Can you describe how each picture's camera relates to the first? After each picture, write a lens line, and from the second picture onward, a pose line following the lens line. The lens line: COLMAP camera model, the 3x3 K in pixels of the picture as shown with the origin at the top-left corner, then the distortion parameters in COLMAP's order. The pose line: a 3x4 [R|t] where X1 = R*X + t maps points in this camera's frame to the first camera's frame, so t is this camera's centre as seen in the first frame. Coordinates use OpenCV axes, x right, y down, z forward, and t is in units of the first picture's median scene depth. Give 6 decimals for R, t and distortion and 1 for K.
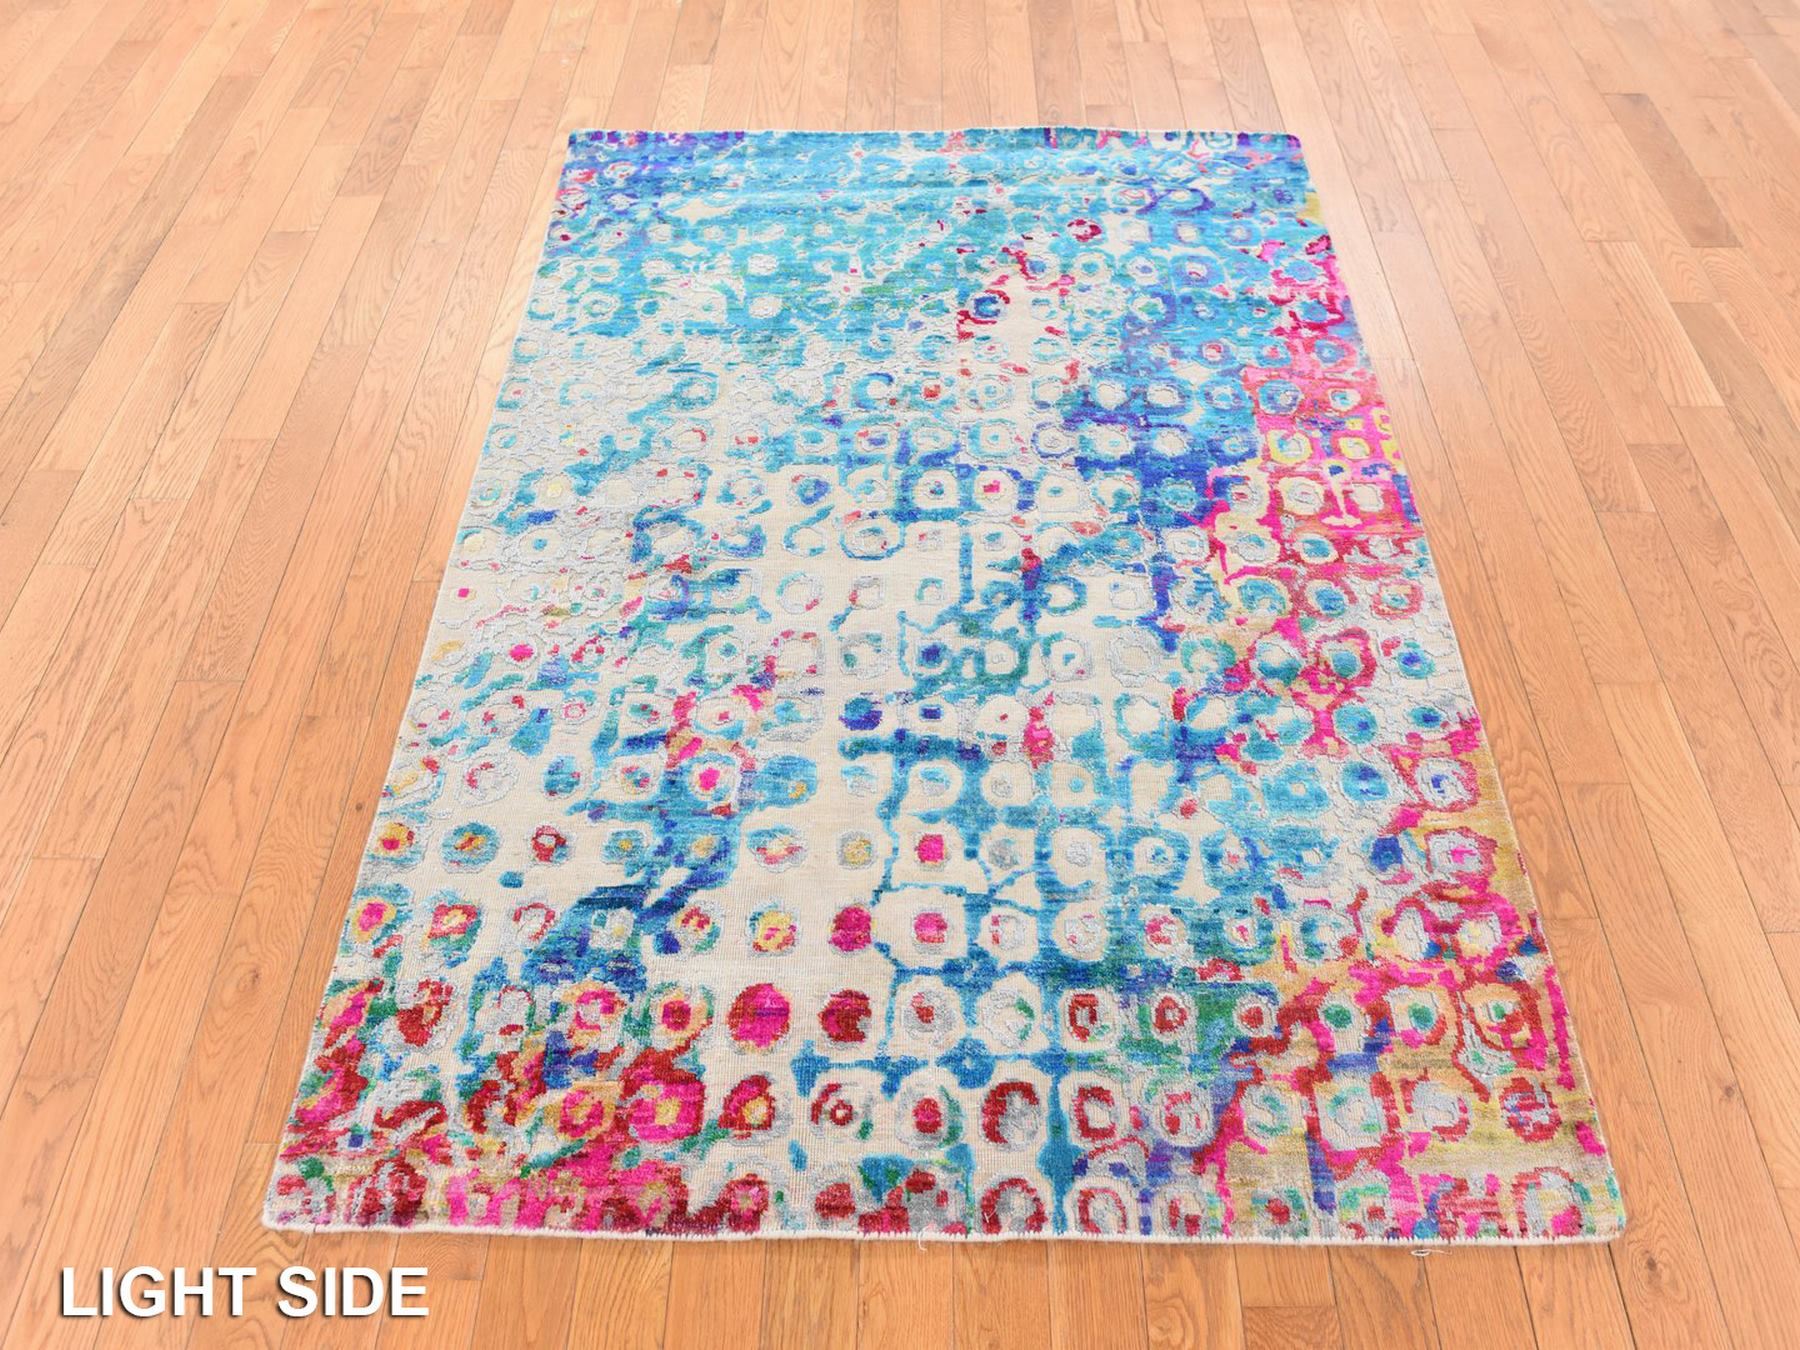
lens RADIAL K [[1899.4, 0, 905.1], [0, 1899.4, 673.2], [0, 0, 1]] dist [-0.105759, 0.000000]
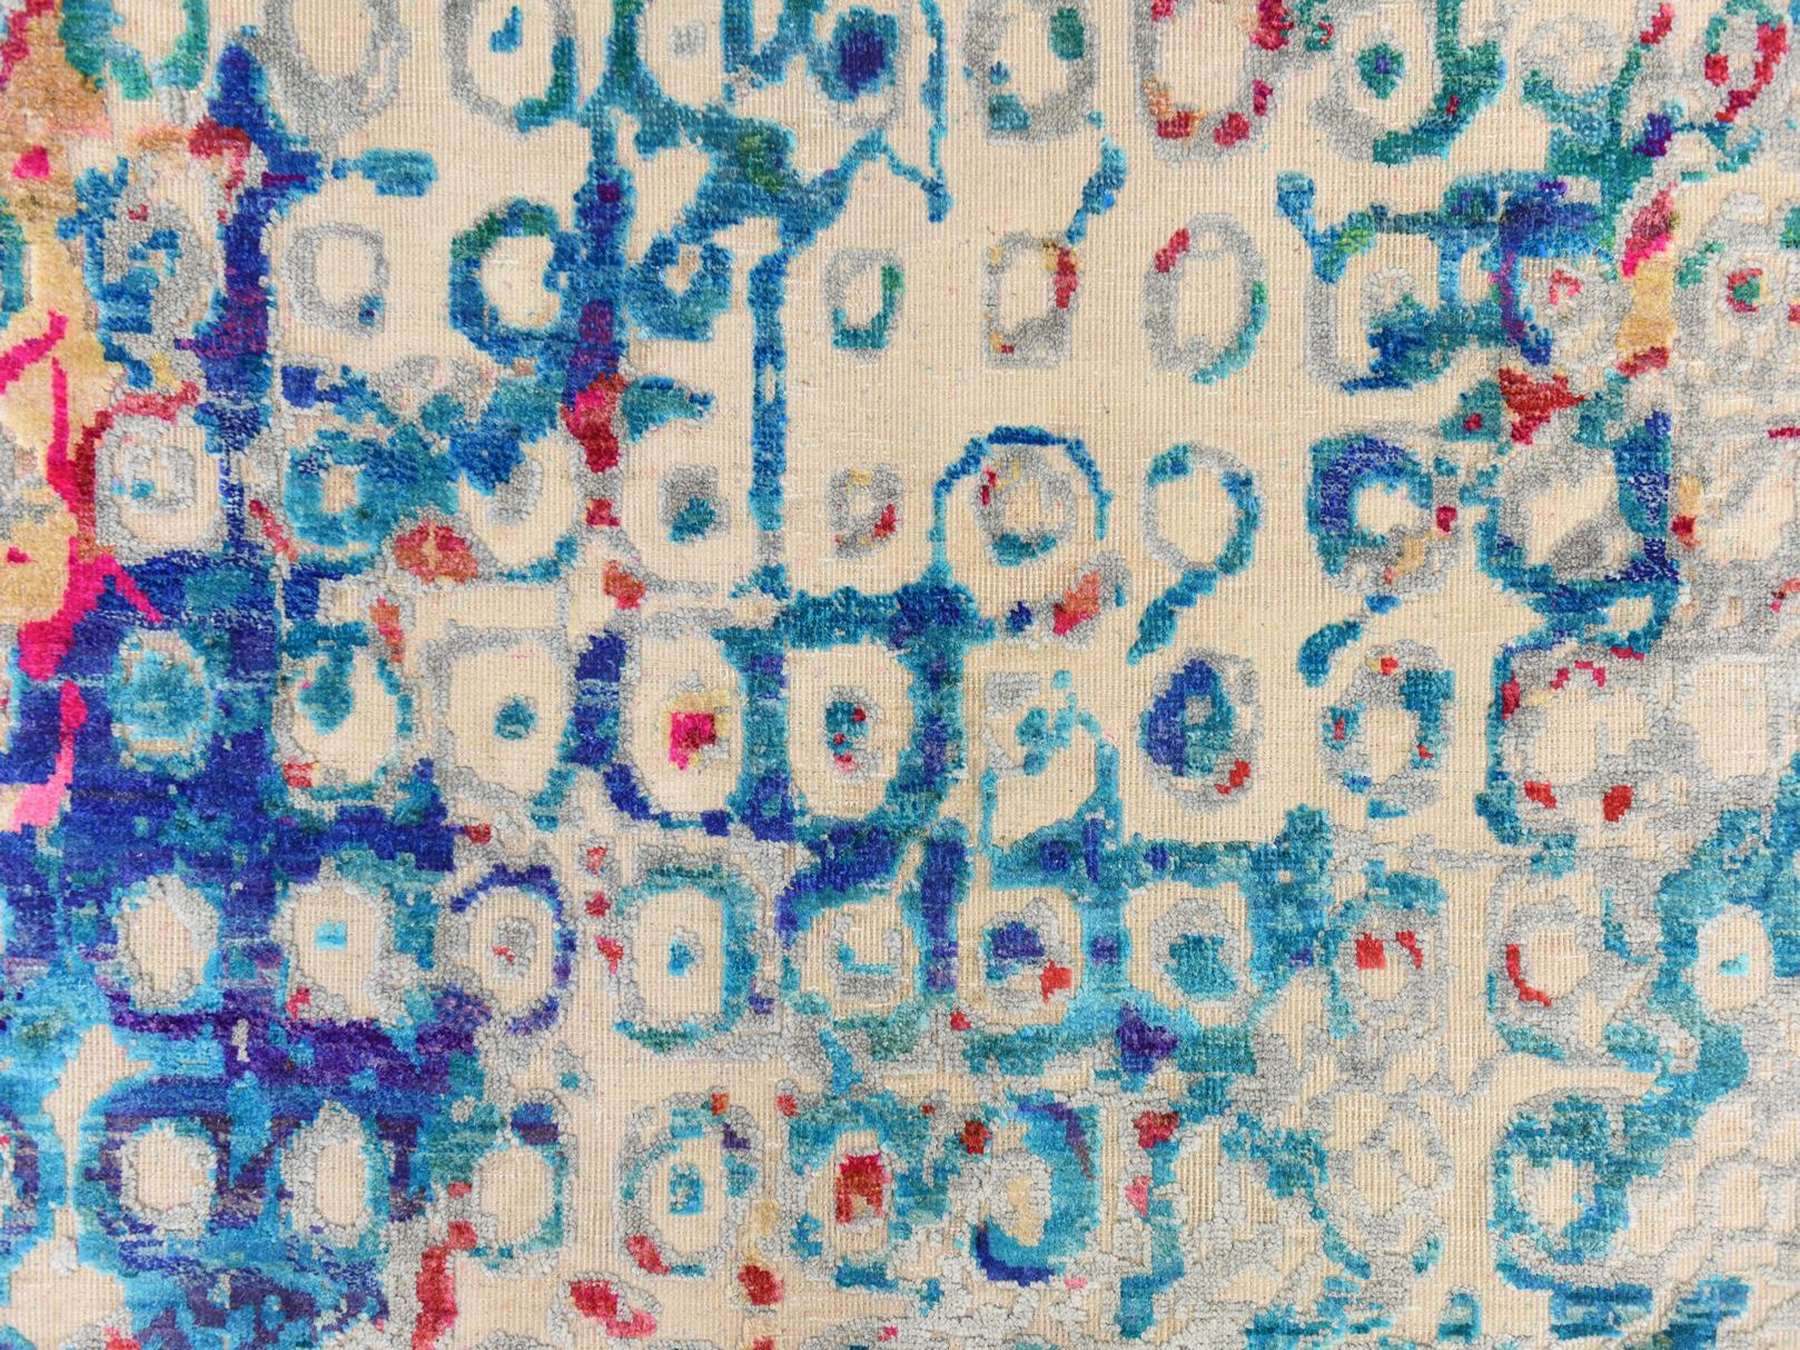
lens RADIAL K [[2303.7, 0, 896.5], [0, 2303.7, 682.0], [0, 0, 1]] dist [0.095858, 0.000000]
pose [[-0.999725, 0.010570, -0.020930, 0.017353], [-0.022119, -0.721337, 0.692231, -0.421112], [-0.007781, 0.692503, 0.721373, 0.725063]]
